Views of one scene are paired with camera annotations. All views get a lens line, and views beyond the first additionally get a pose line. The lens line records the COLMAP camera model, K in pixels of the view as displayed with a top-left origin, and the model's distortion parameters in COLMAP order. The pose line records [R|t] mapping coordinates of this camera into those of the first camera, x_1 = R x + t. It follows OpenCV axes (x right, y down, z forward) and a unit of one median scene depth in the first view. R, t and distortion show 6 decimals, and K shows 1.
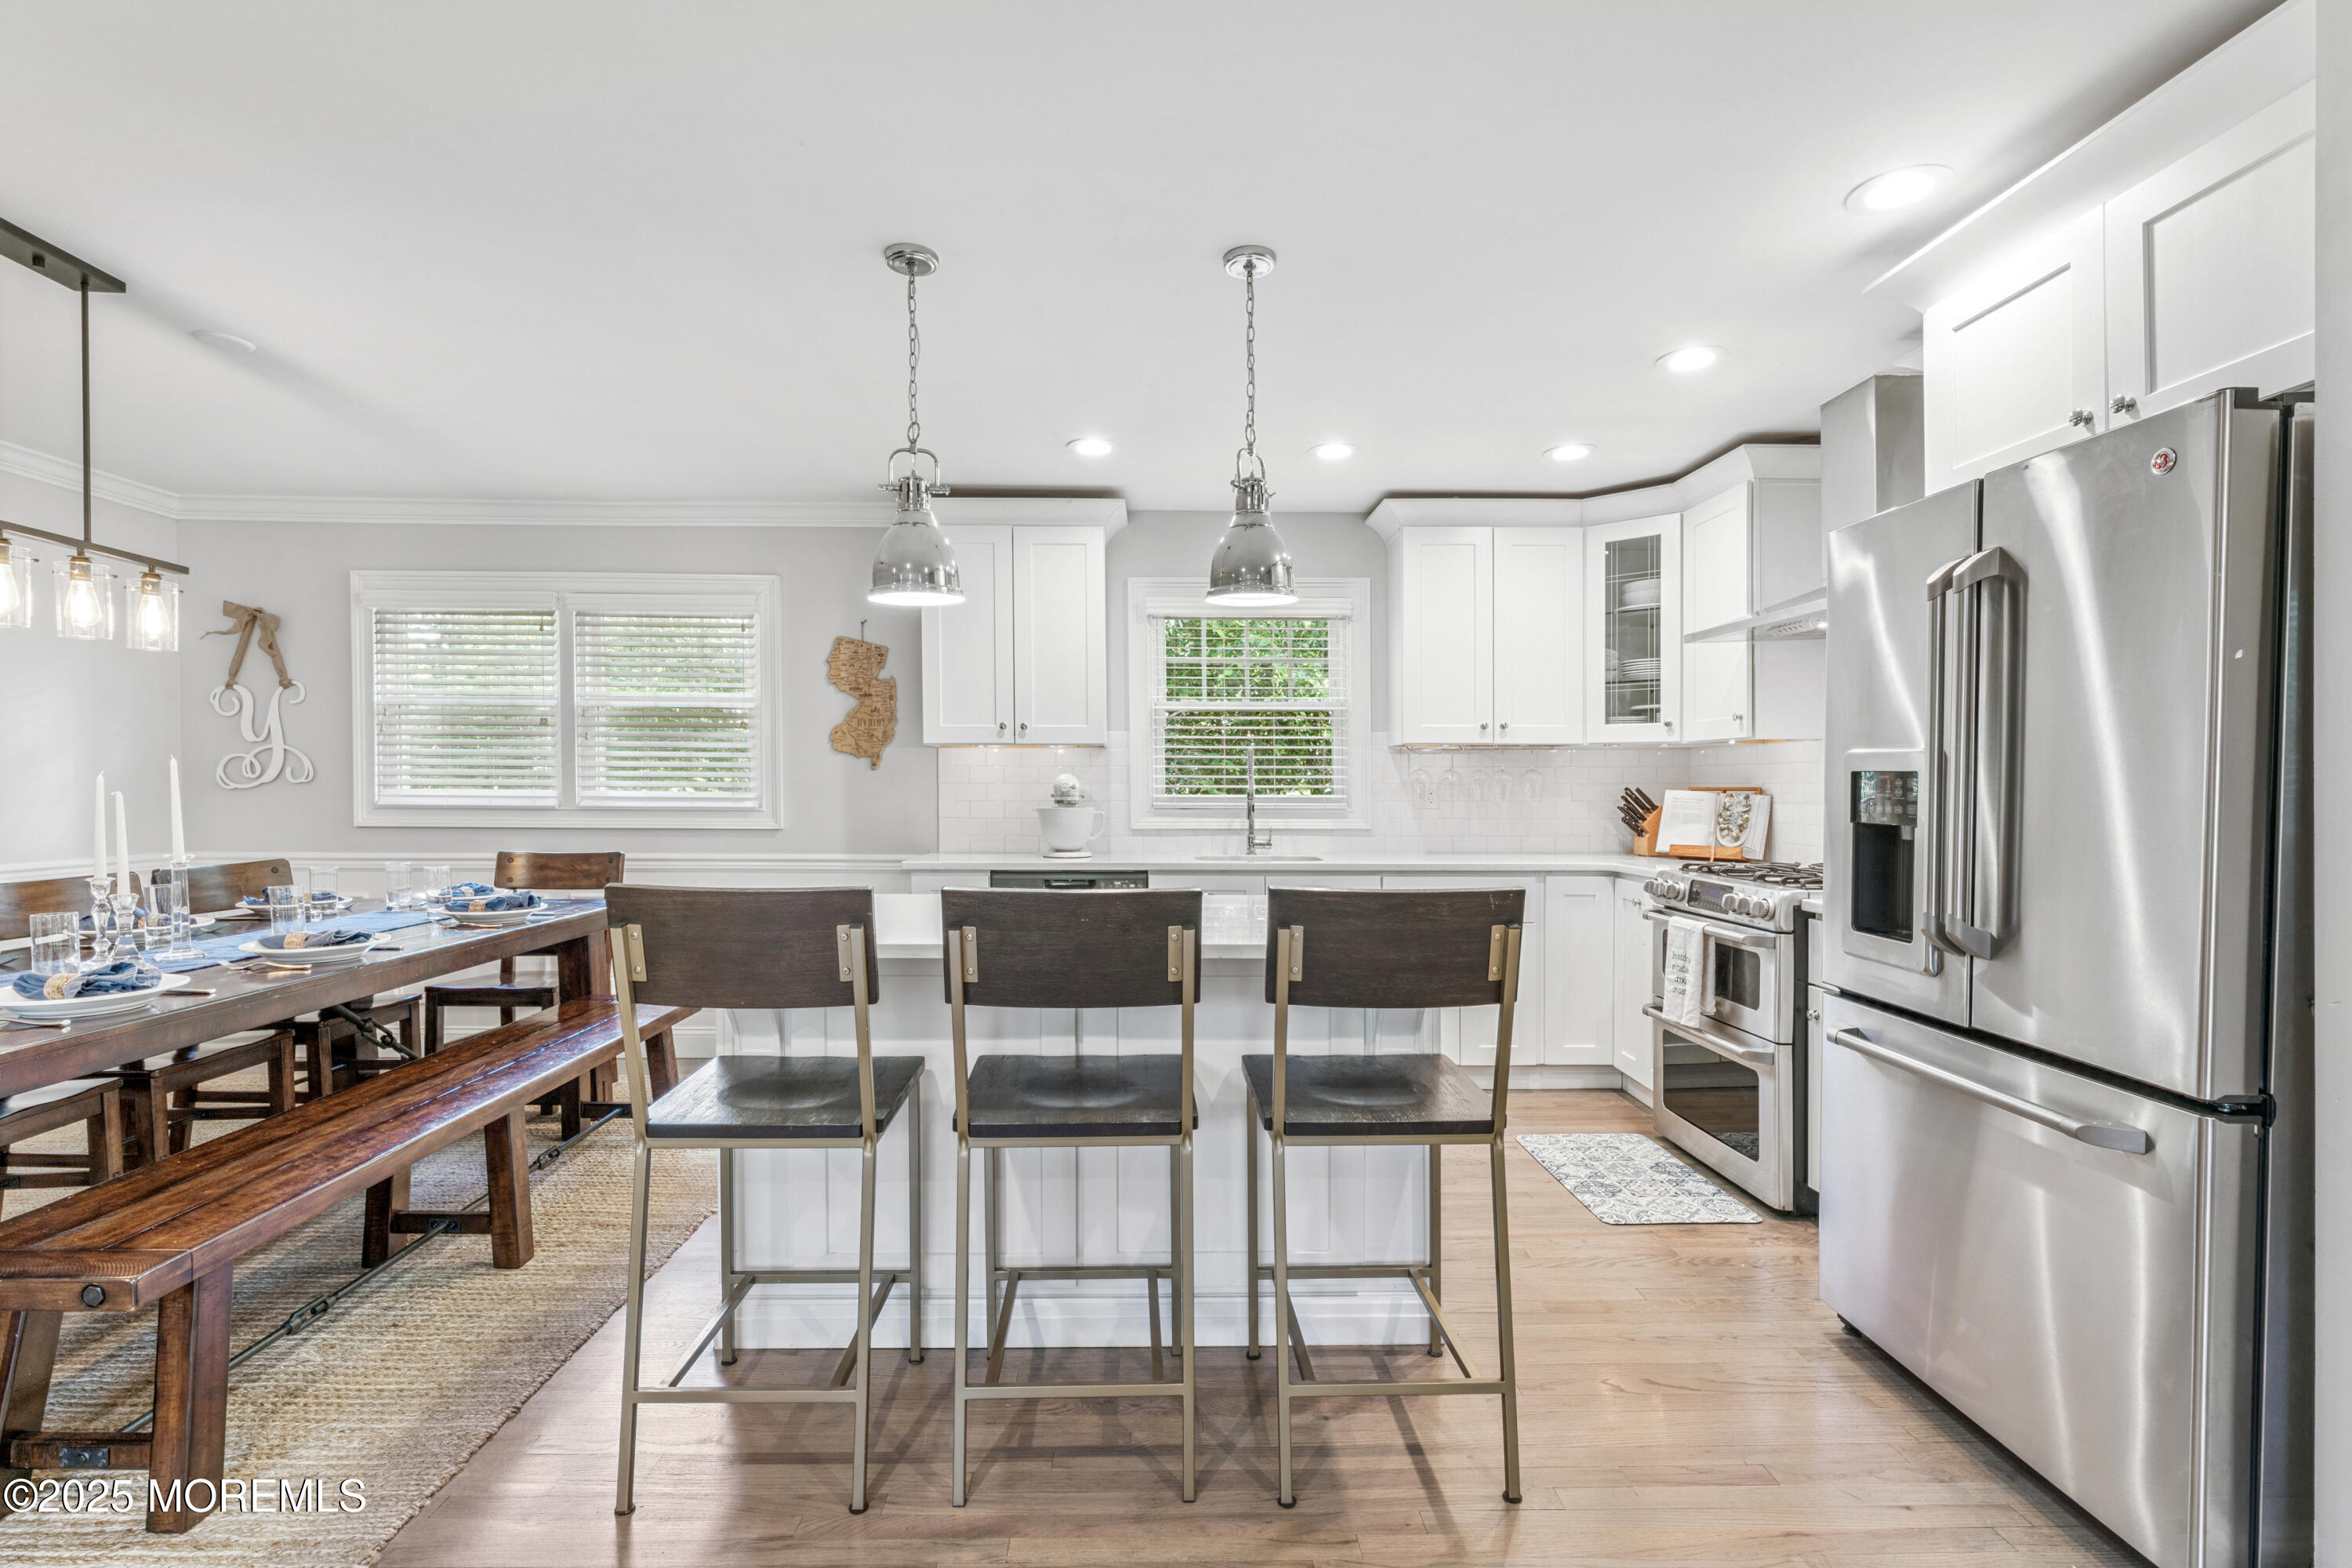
lens RADIAL K [[1103.8, 0, 1164.3], [0, 1103.8, 802.7], [0, 0, 1]] dist [0.003145, 0.000267]
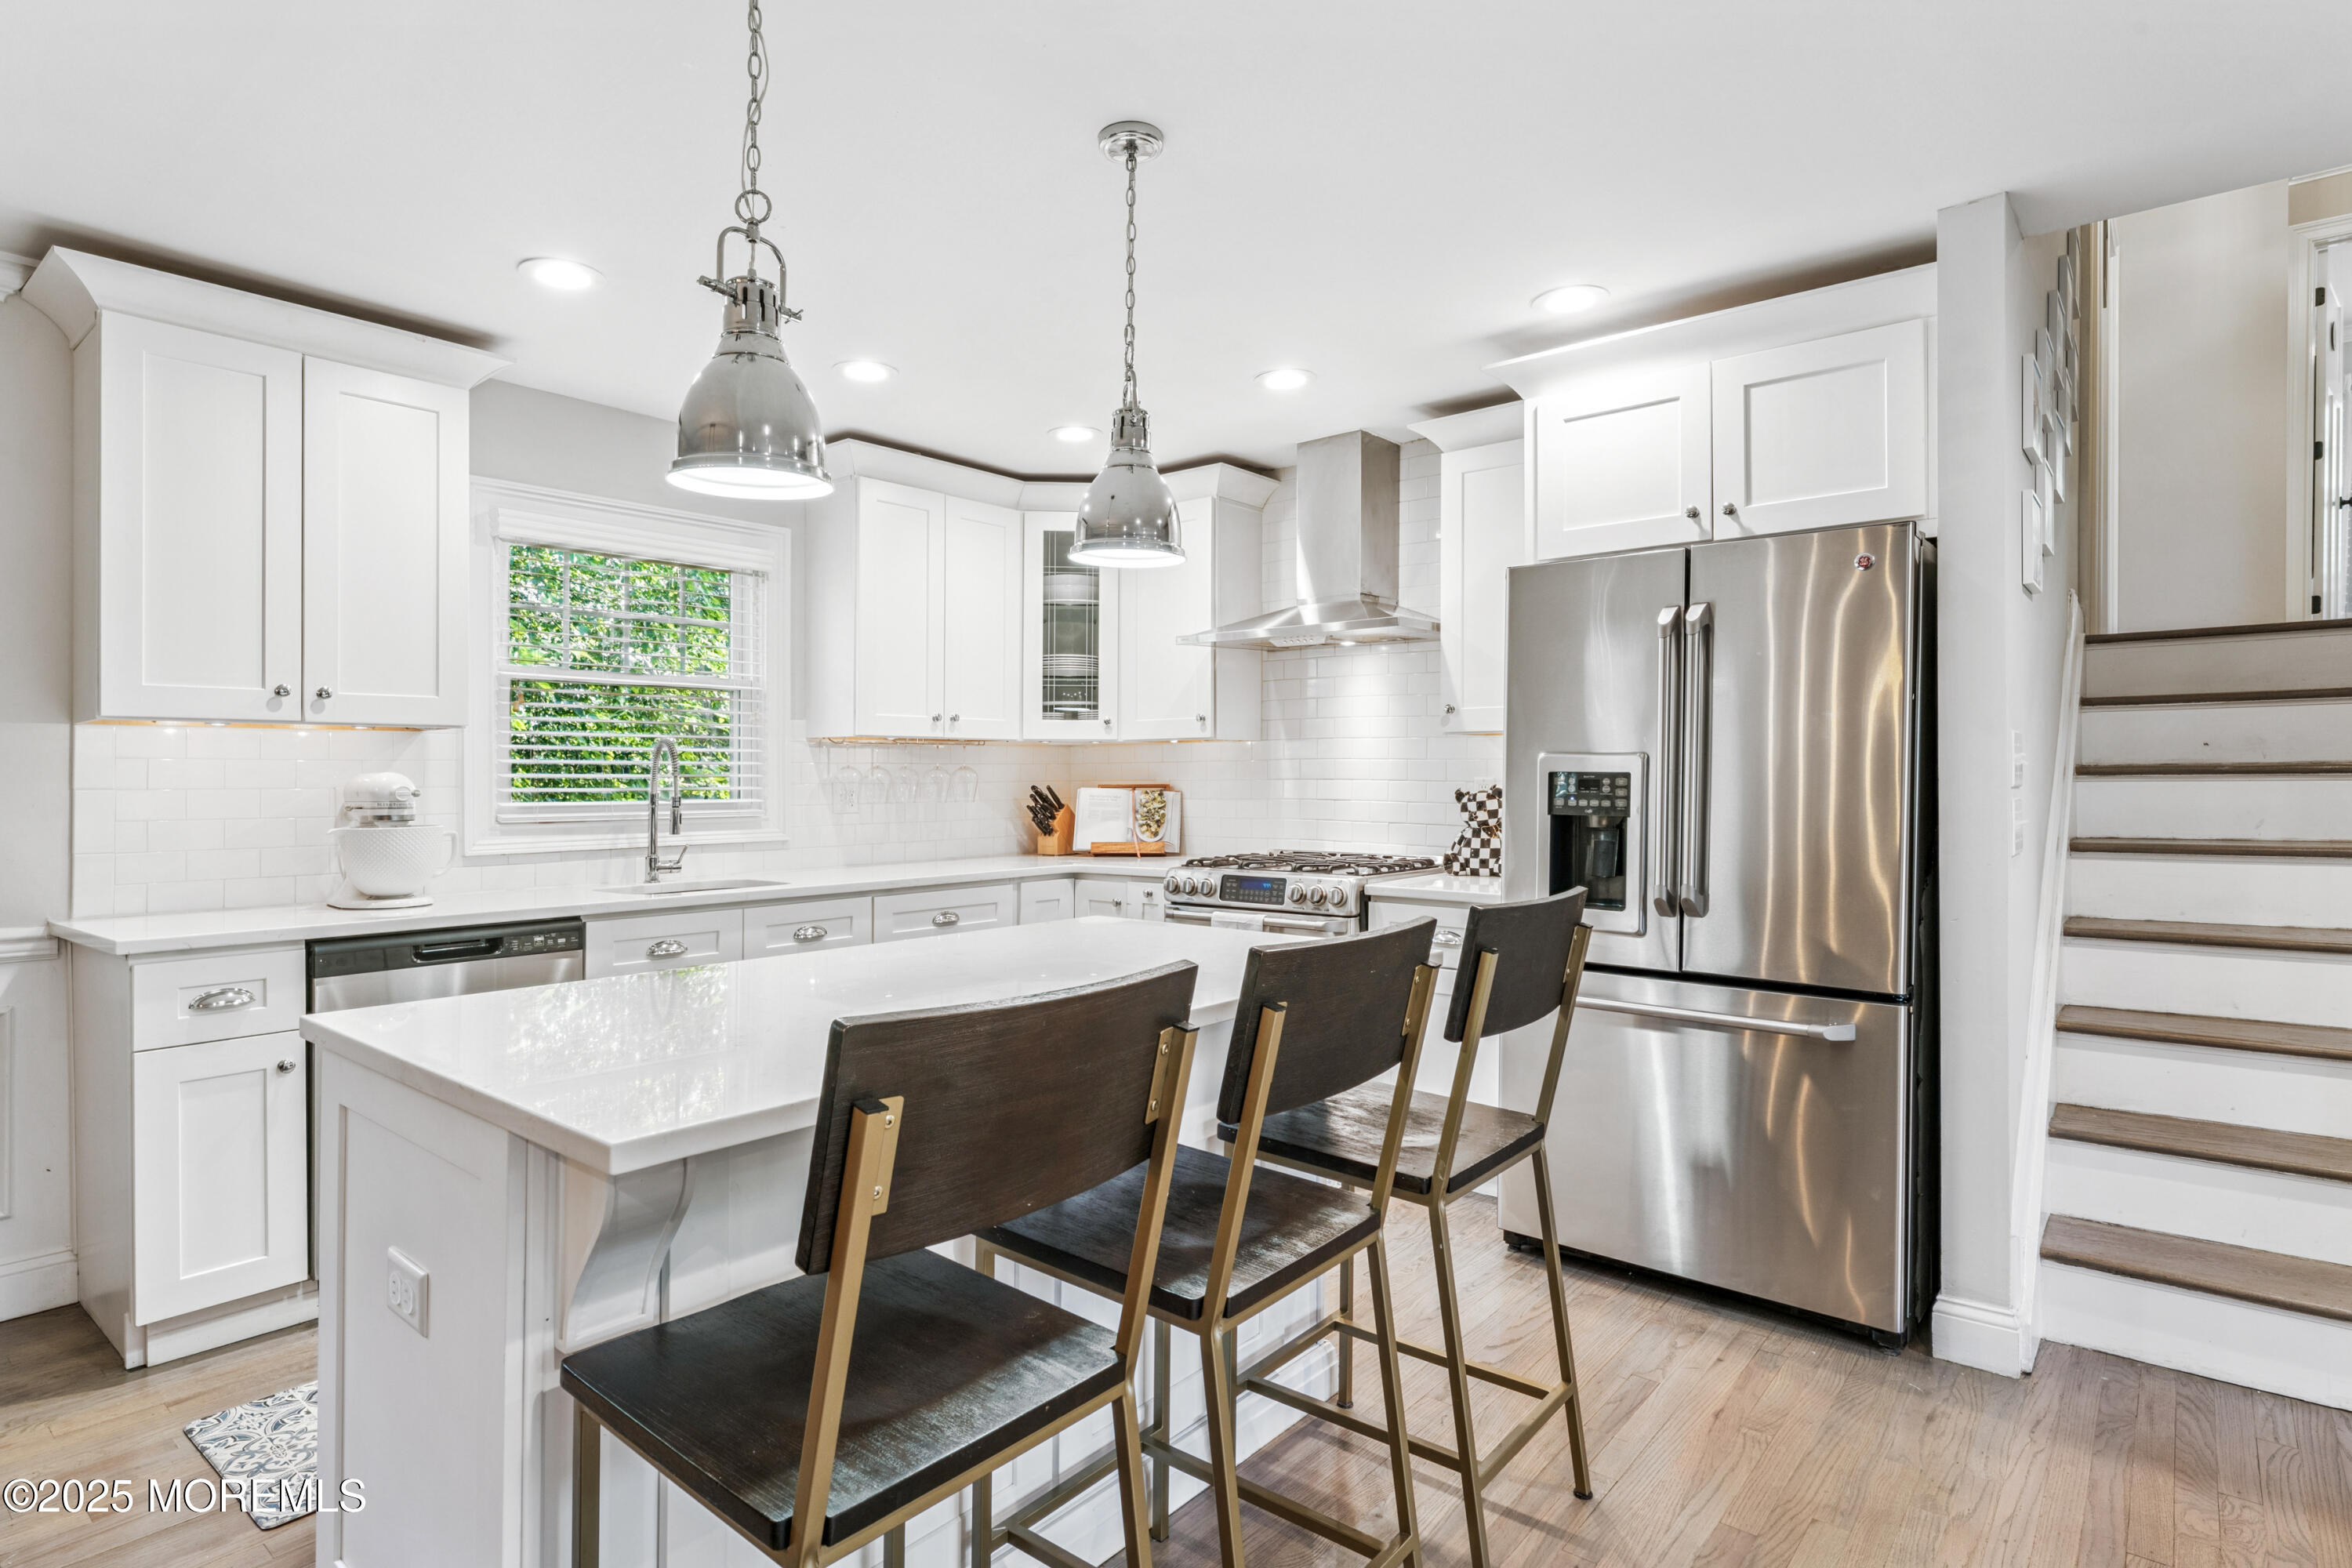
lens RADIAL K [[1221.4, 0, 1160.5], [0, 1221.4, 781.6], [0, 0, 1]] dist [0.000888, 0.002133]
pose [[0.661087, -0.006974, 0.750277, -0.324405], [0.018208, 0.999811, -0.006750, -0.008442], [-0.750089, 0.018123, 0.661089, 0.223284]]
